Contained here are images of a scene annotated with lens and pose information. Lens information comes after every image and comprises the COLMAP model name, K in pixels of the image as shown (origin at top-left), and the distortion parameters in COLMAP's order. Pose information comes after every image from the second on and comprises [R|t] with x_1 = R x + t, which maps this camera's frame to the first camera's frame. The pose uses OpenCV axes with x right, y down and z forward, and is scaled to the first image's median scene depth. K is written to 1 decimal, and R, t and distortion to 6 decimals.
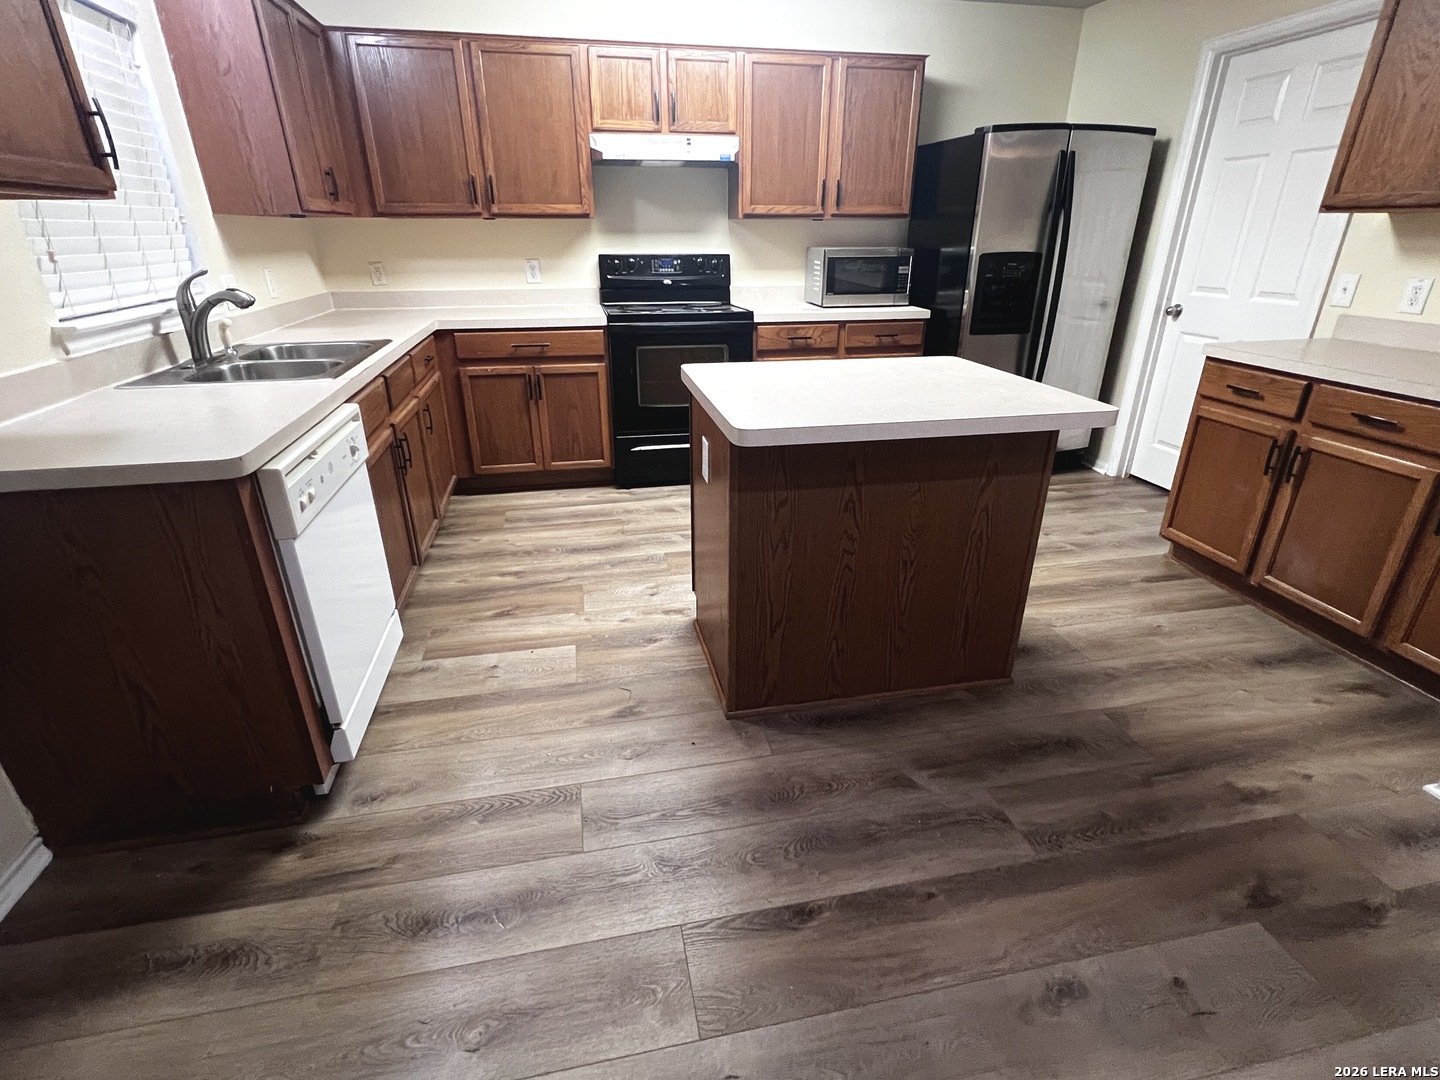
lens RADIAL K [[703.5, 0, 720.0], [0, 703.5, 540.0], [0, 0, 1]] dist [-0.001876, -0.000094]
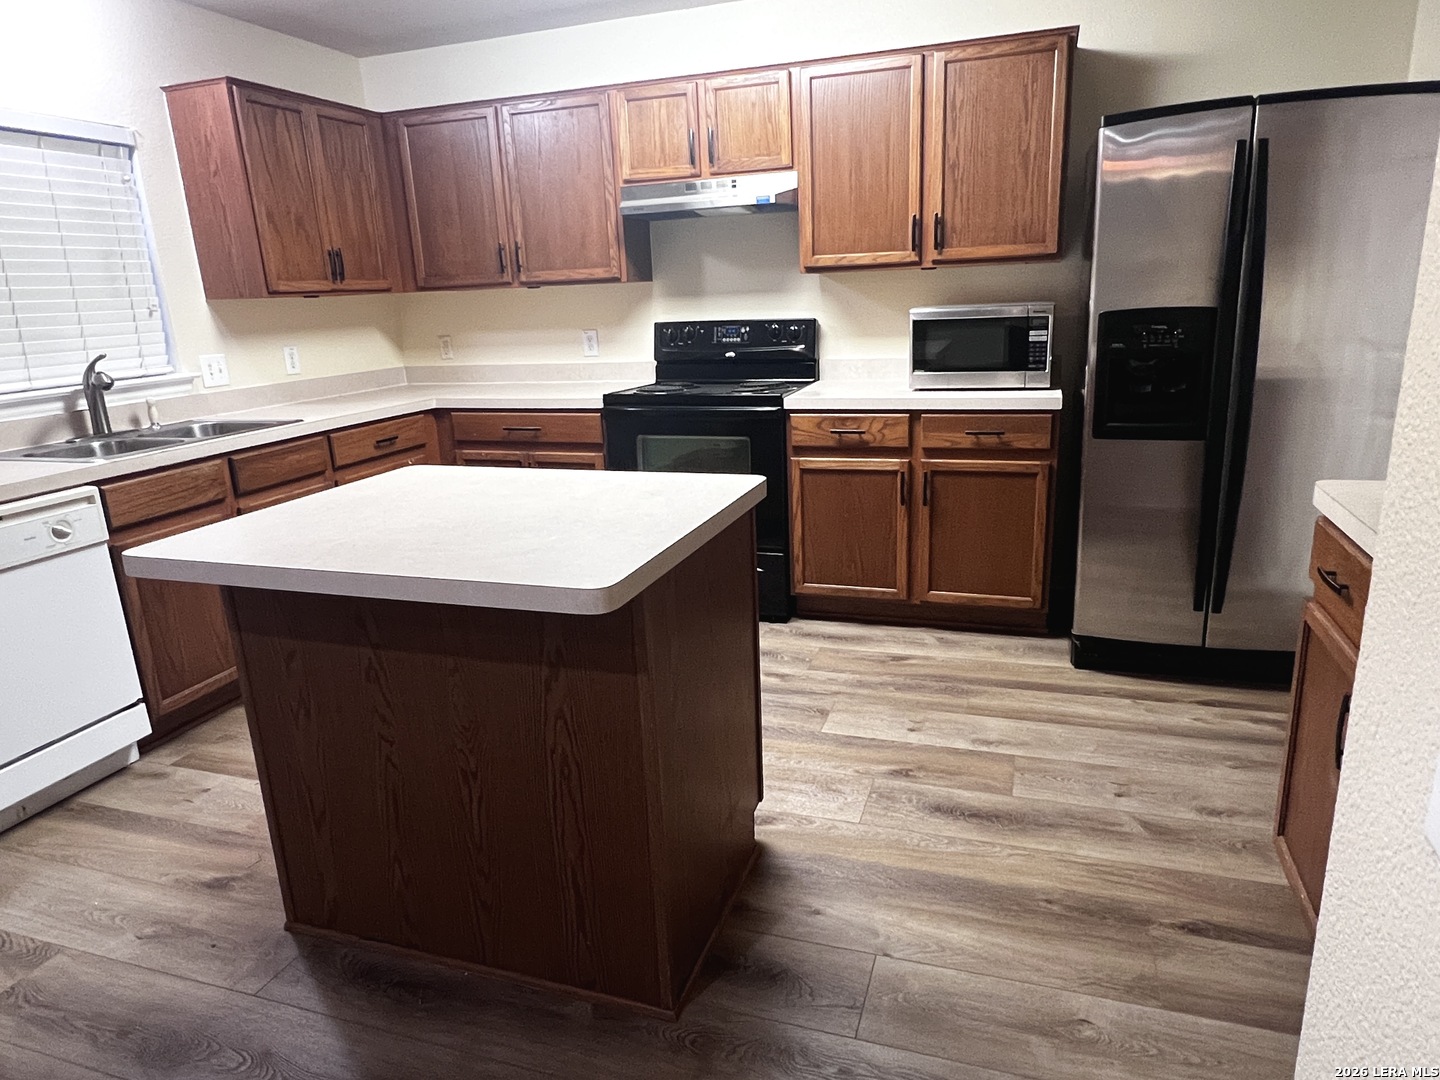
lens RADIAL K [[909.6, 0, 720.0], [0, 909.6, 540.0], [0, 0, 1]] dist [0.000091, -0.001221]
pose [[0.862687, 0.098472, -0.496059, 0.498211], [-0.164309, 0.982224, -0.090765, -0.083436], [0.478303, 0.159809, 0.863532, 0.183683]]
